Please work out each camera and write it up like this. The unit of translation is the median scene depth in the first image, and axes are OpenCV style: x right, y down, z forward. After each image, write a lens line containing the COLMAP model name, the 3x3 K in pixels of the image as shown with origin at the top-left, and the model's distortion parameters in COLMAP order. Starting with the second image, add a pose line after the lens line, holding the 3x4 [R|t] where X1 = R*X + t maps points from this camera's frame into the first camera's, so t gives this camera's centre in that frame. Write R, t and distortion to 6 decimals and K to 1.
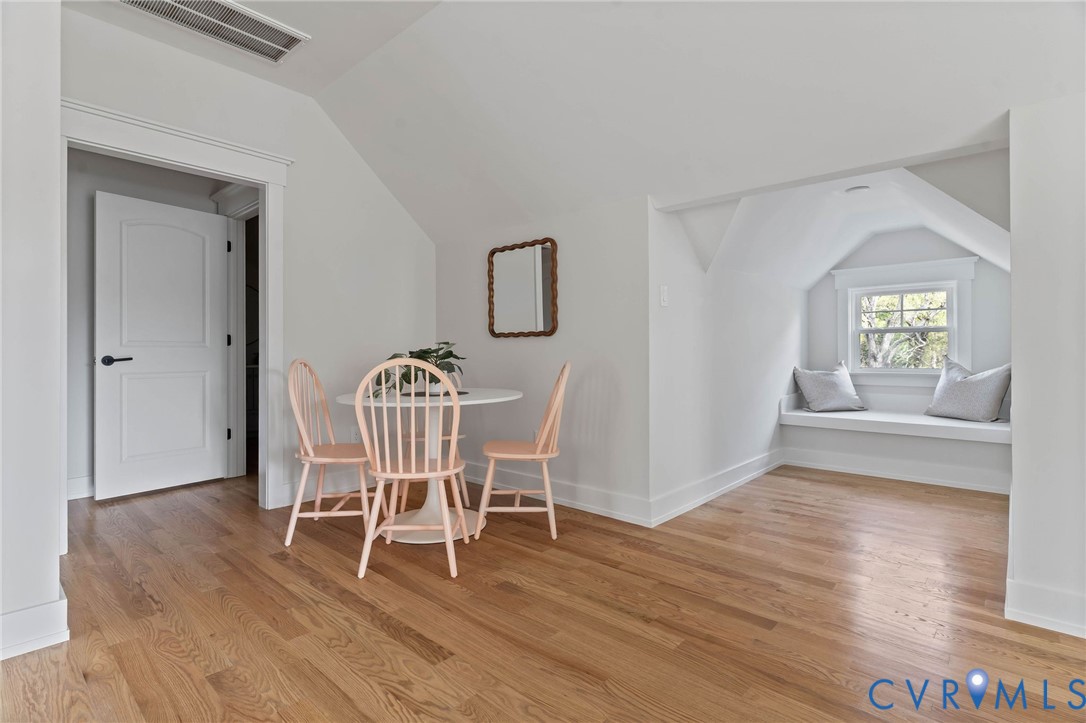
lens RADIAL K [[516.3, 0, 538.8], [0, 516.3, 355.2], [0, 0, 1]] dist [0.000768, -0.000169]
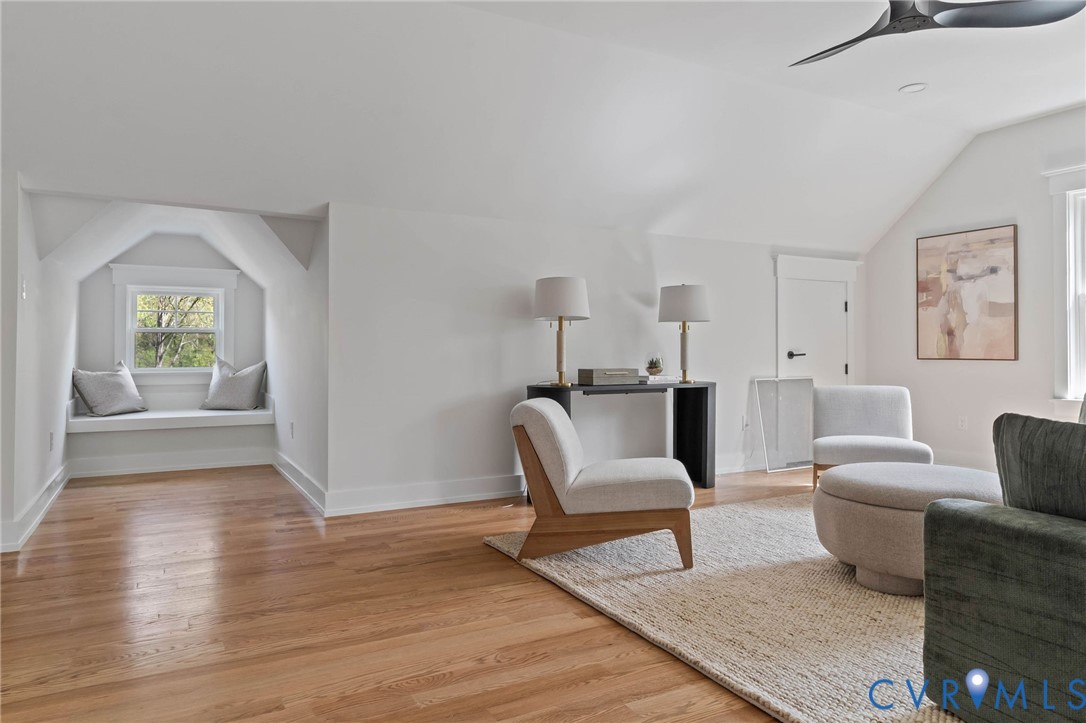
lens RADIAL K [[691.3, 0, 541.7], [0, 691.3, 357.3], [0, 0, 1]] dist [0.006349, 0.001952]
pose [[0.316793, -0.002849, 0.948491, -0.401285], [0.001518, 0.999996, 0.002497, 0.002769], [-0.948494, 0.000649, 0.316796, -0.141109]]
